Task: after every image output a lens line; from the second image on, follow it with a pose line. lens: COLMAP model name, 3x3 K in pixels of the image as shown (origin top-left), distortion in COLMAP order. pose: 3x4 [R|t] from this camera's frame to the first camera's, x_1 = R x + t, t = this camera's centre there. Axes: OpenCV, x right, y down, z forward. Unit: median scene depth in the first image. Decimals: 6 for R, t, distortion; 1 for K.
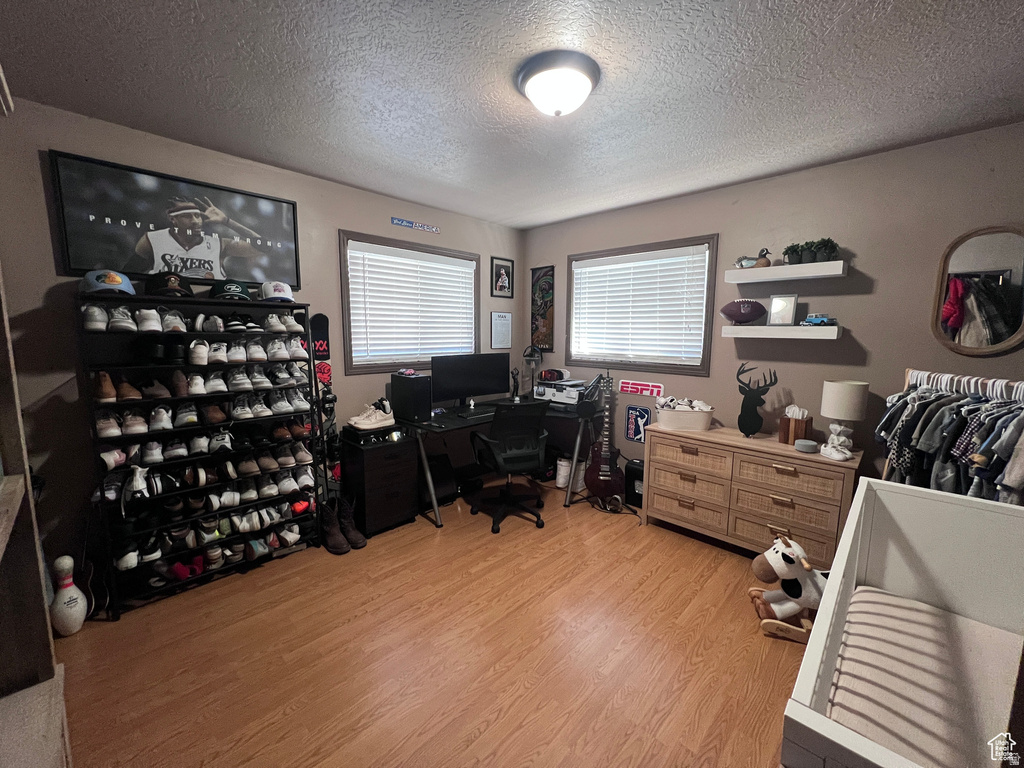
lens RADIAL K [[411.5, 0, 513.7], [0, 411.5, 383.0], [0, 0, 1]] dist [-0.000699, 0.000612]
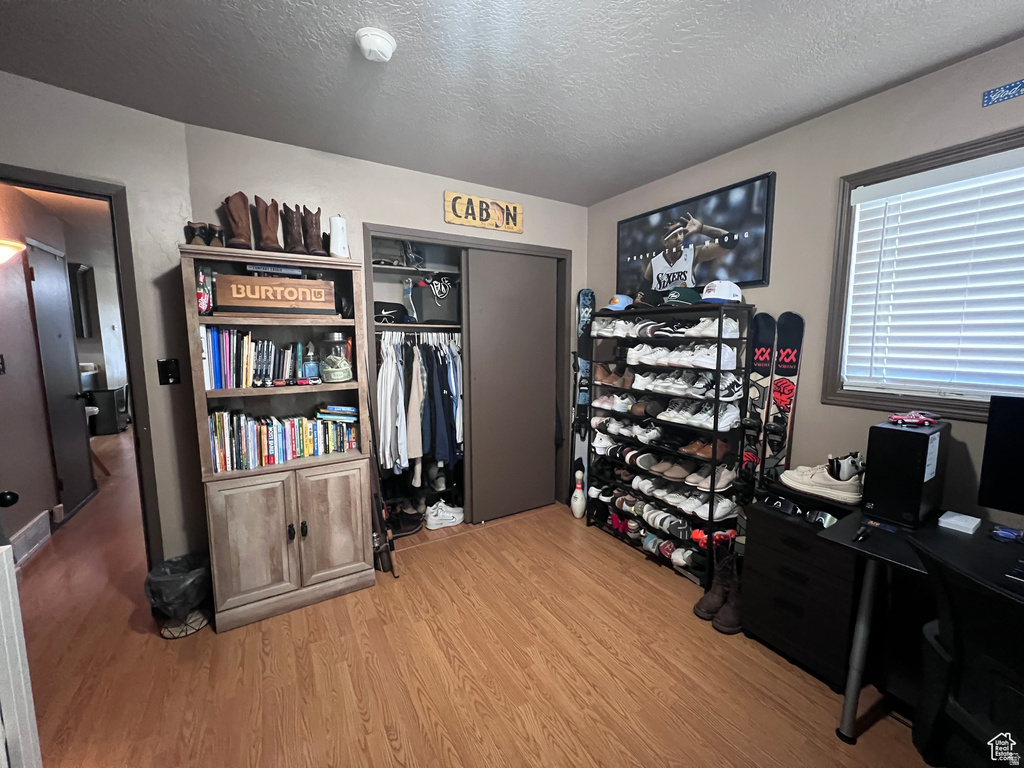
lens RADIAL K [[411.5, 0, 514.3], [0, 411.5, 384.9], [0, 0, 1]] dist [-0.000699, 0.000612]
pose [[-0.258005, 0.102418, -0.960700, 0.434047], [-0.125890, 0.982324, 0.138532, -0.096379], [0.957907, 0.156684, -0.240551, 0.861693]]
